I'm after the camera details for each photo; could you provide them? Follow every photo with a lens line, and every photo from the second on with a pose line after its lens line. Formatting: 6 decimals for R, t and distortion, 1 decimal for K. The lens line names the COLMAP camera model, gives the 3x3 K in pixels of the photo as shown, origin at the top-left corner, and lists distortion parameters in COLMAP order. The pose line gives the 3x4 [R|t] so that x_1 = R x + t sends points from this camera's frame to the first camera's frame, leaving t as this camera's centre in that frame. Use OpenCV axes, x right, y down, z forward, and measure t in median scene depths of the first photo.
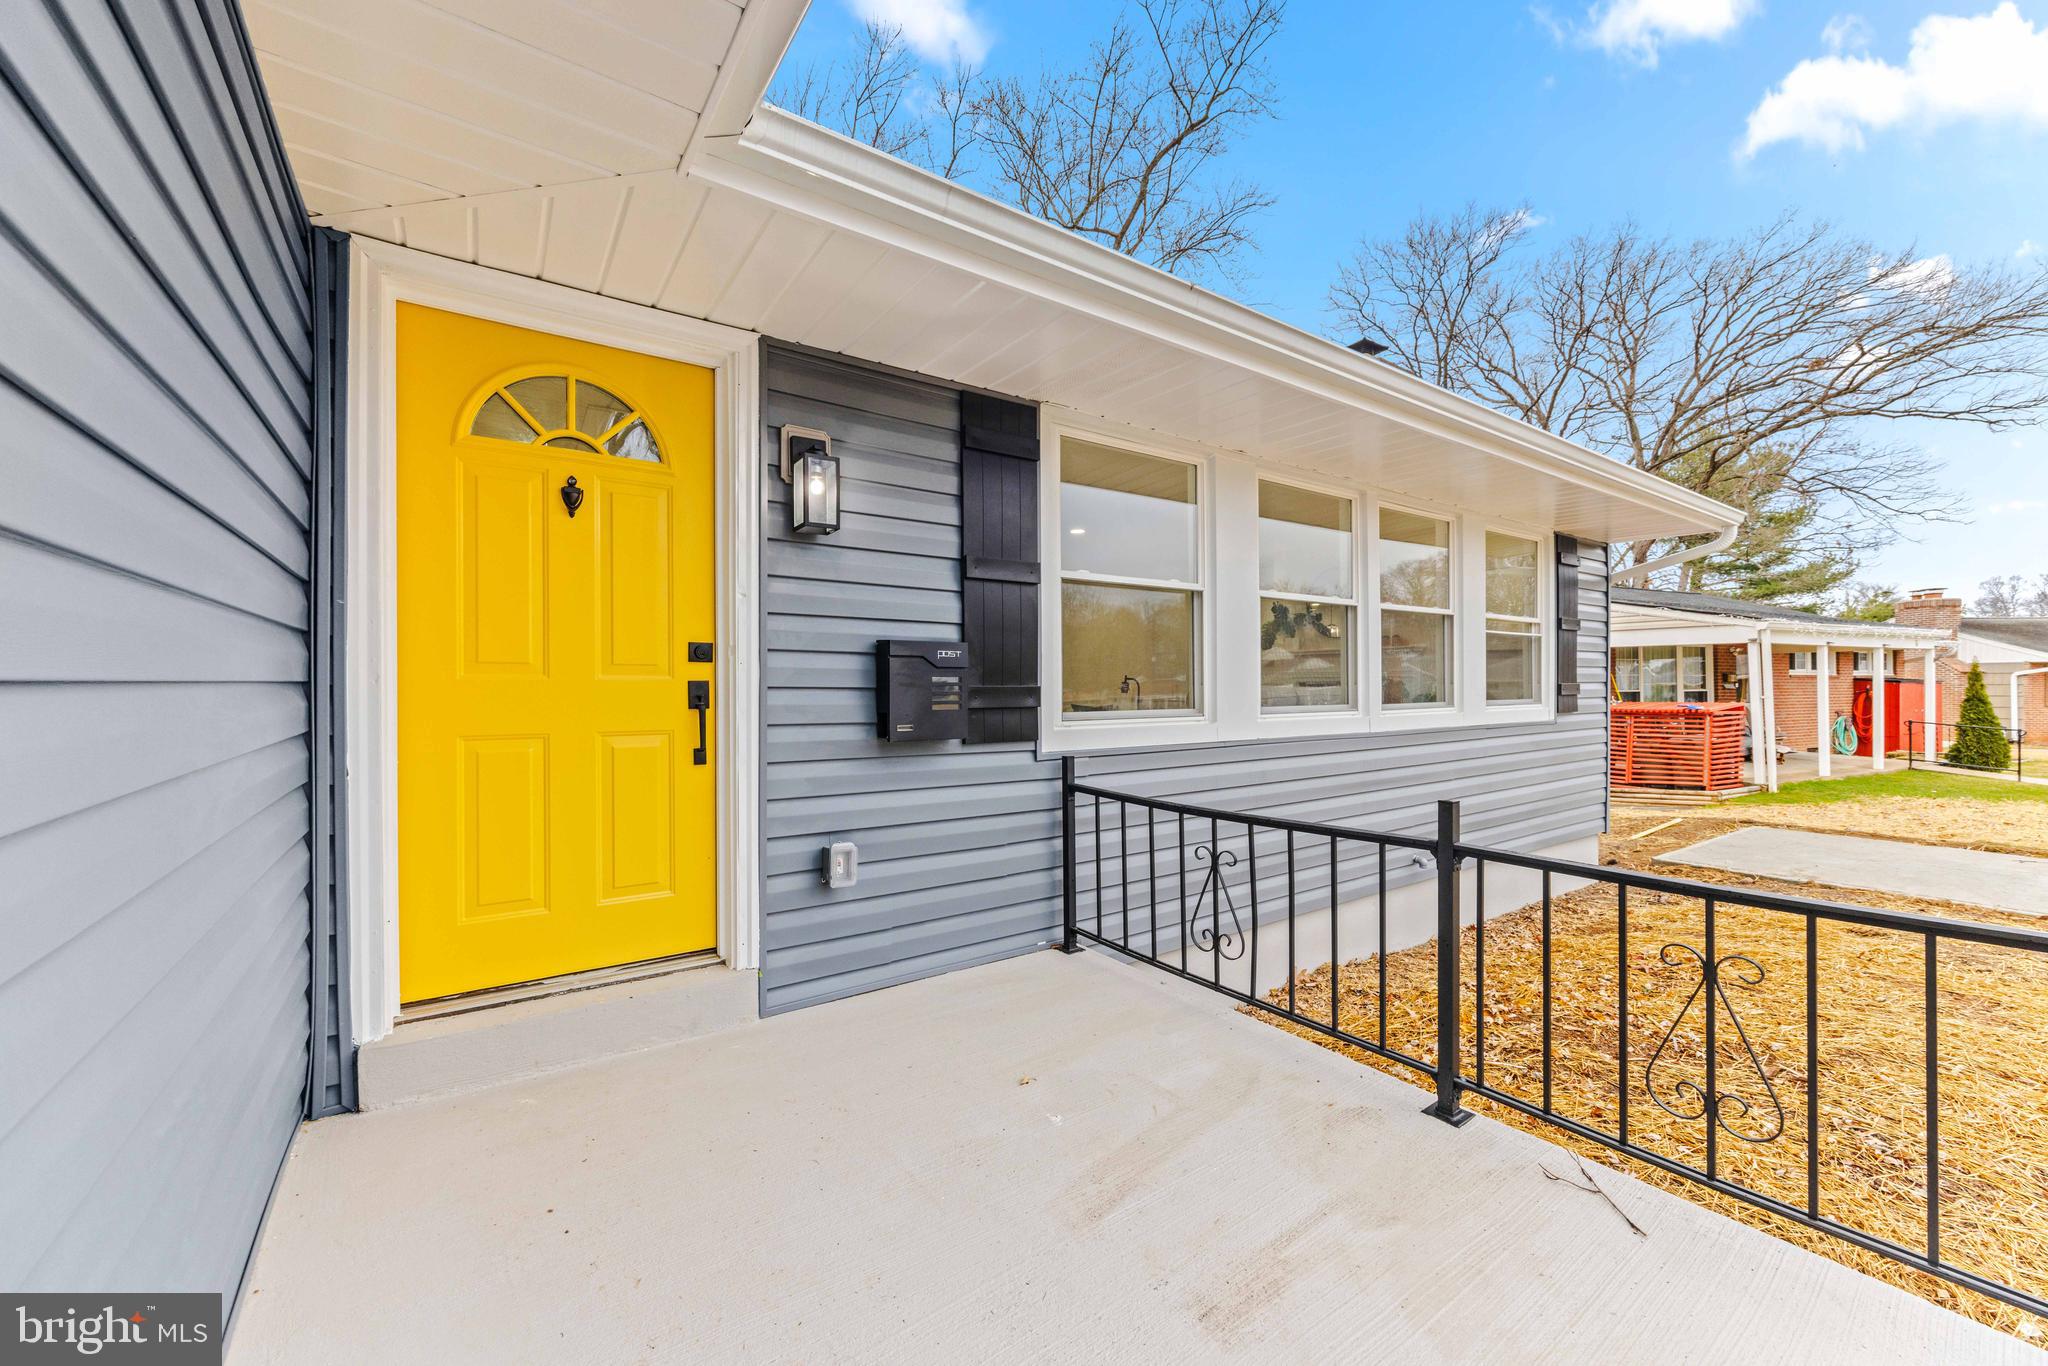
lens RADIAL K [[789.8, 0, 1024.0], [0, 789.8, 683.0], [0, 0, 1]] dist [-0.000950, -0.000290]
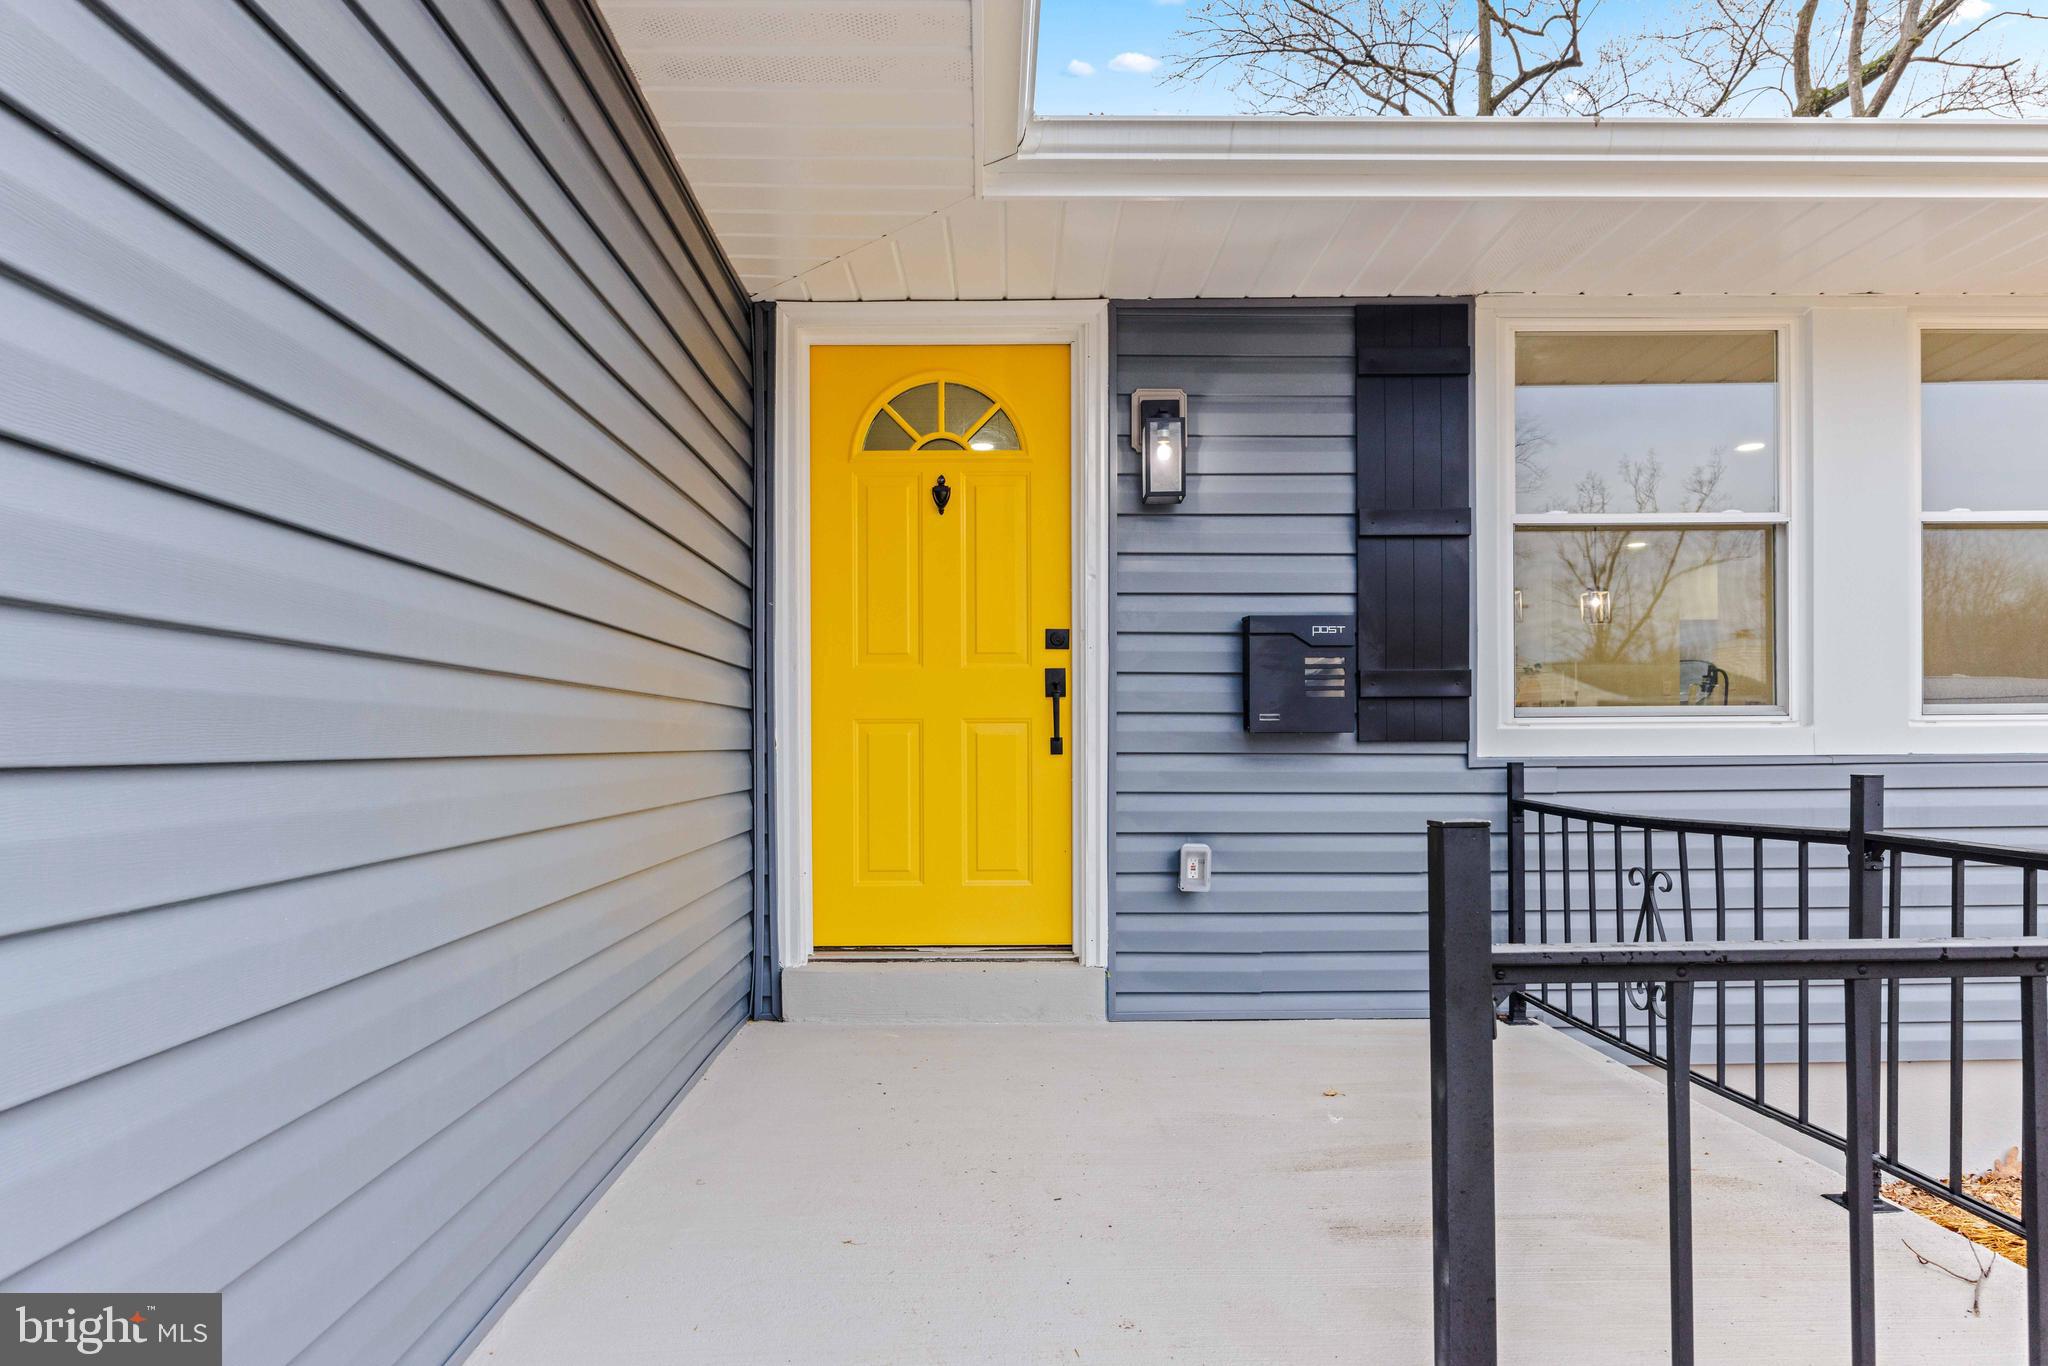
lens RADIAL K [[1271.2, 0, 1018.2], [0, 1271.2, 732.3], [0, 0, 1]] dist [-0.004168, -0.000534]
pose [[0.823922, -0.011239, -0.566592, 0.432363], [0.006036, 0.999921, -0.011056, 0.092198], [0.566672, 0.005689, 0.823924, -0.310538]]
